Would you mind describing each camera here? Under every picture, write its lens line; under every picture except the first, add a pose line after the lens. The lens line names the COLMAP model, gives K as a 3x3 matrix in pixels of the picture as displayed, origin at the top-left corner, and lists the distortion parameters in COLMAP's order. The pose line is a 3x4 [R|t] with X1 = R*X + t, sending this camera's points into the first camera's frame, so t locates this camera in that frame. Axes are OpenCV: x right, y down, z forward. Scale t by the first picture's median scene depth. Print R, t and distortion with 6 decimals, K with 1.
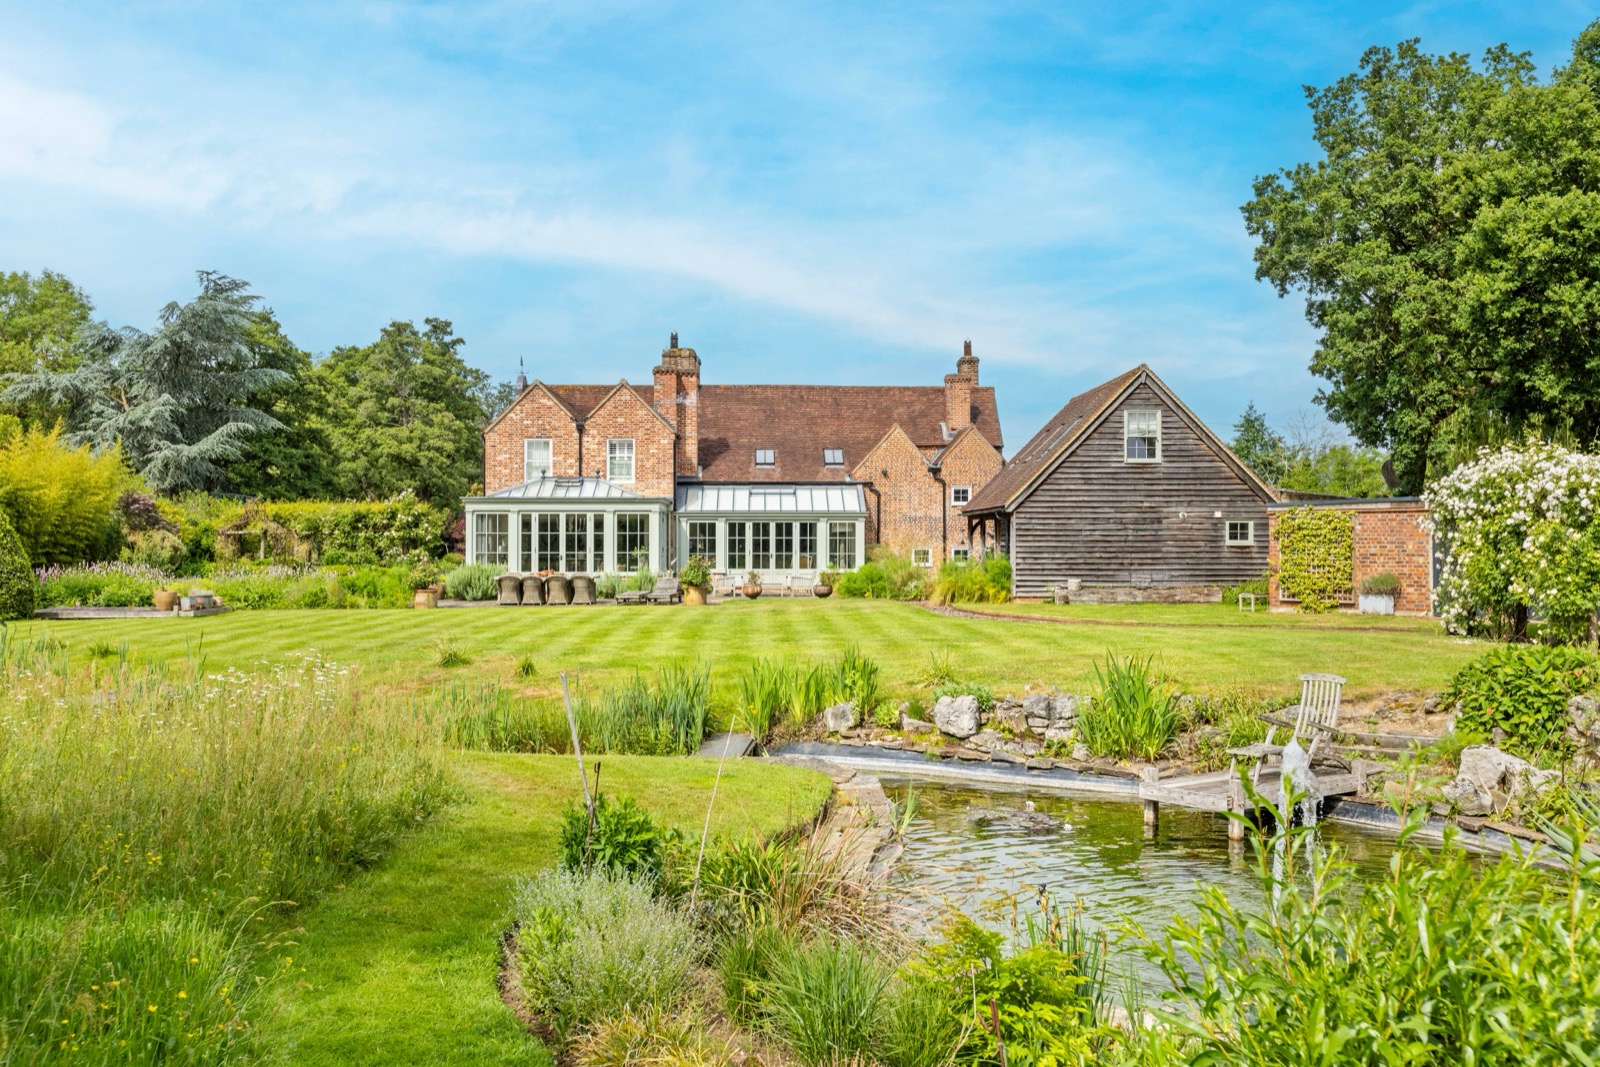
lens RADIAL K [[1533.6, 0, 800.0], [0, 1533.6, 533.5], [0, 0, 1]] dist [-0.006962, -0.004539]
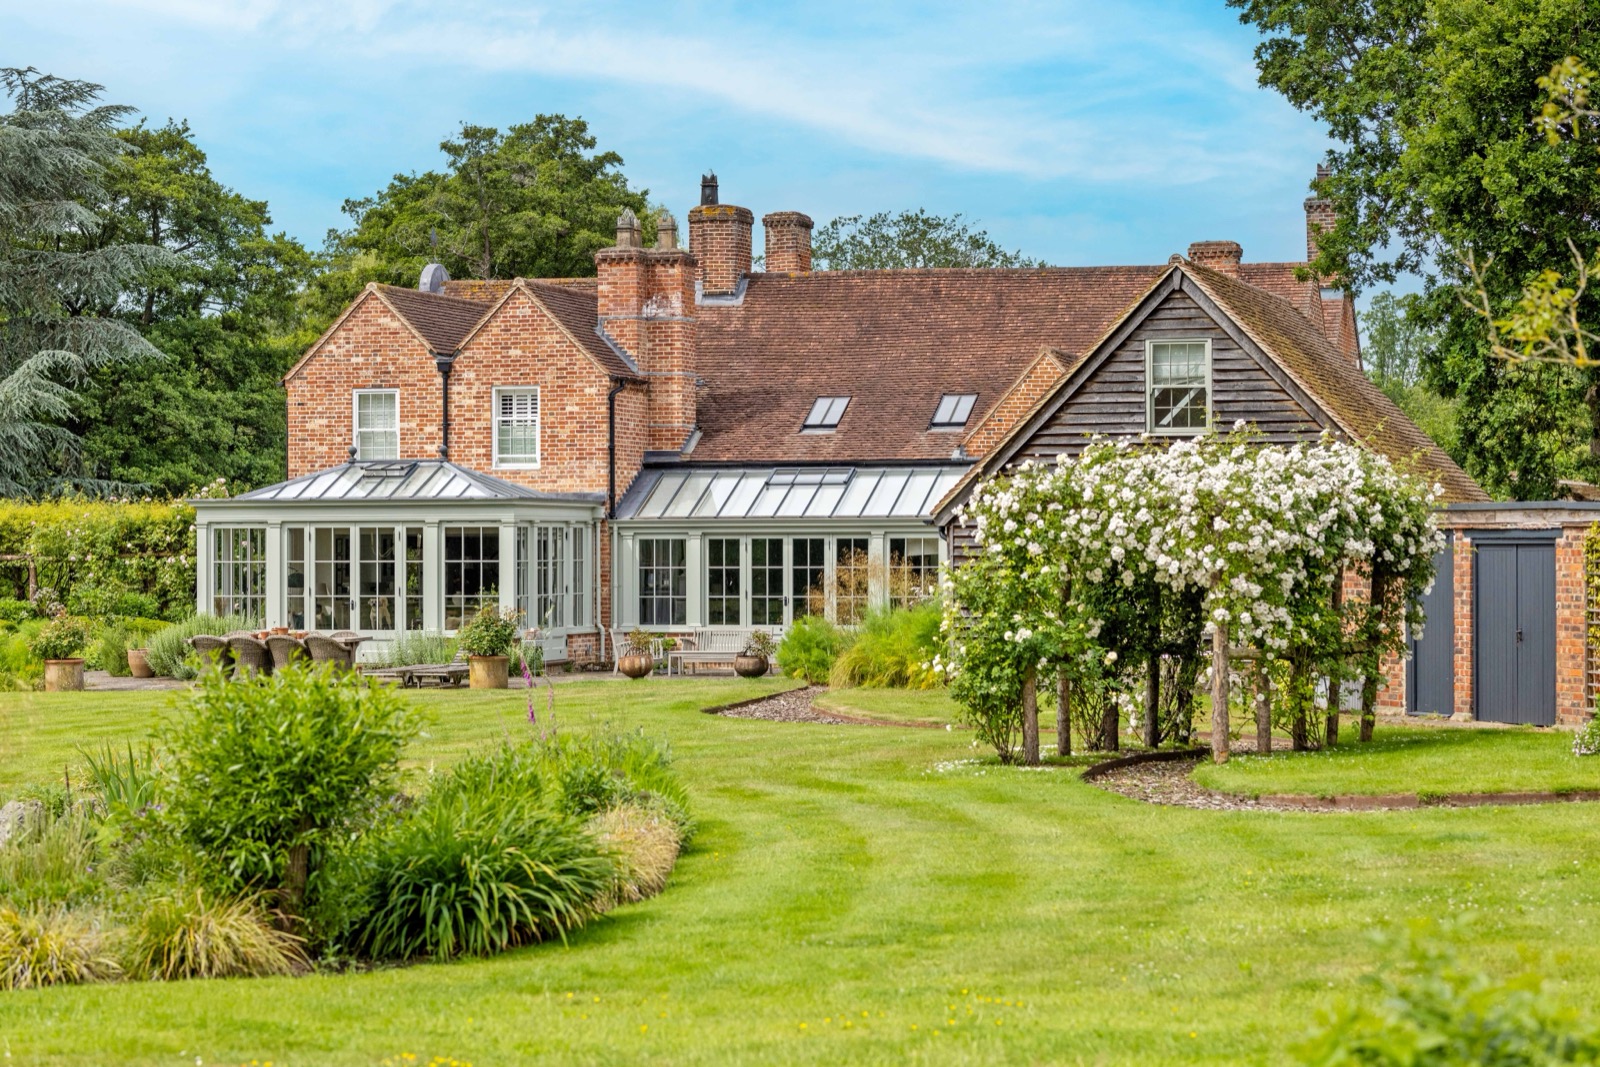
lens RADIAL K [[3710.1, 0, 800.0], [0, 3710.1, 533.5], [0, 0, 1]] dist [-0.008122, 0.039995]
pose [[0.954513, -0.004708, -0.298133, 0.371723], [0.004873, 0.999988, -0.000190, -0.008702], [0.298131, -0.001271, 0.954524, -0.232424]]
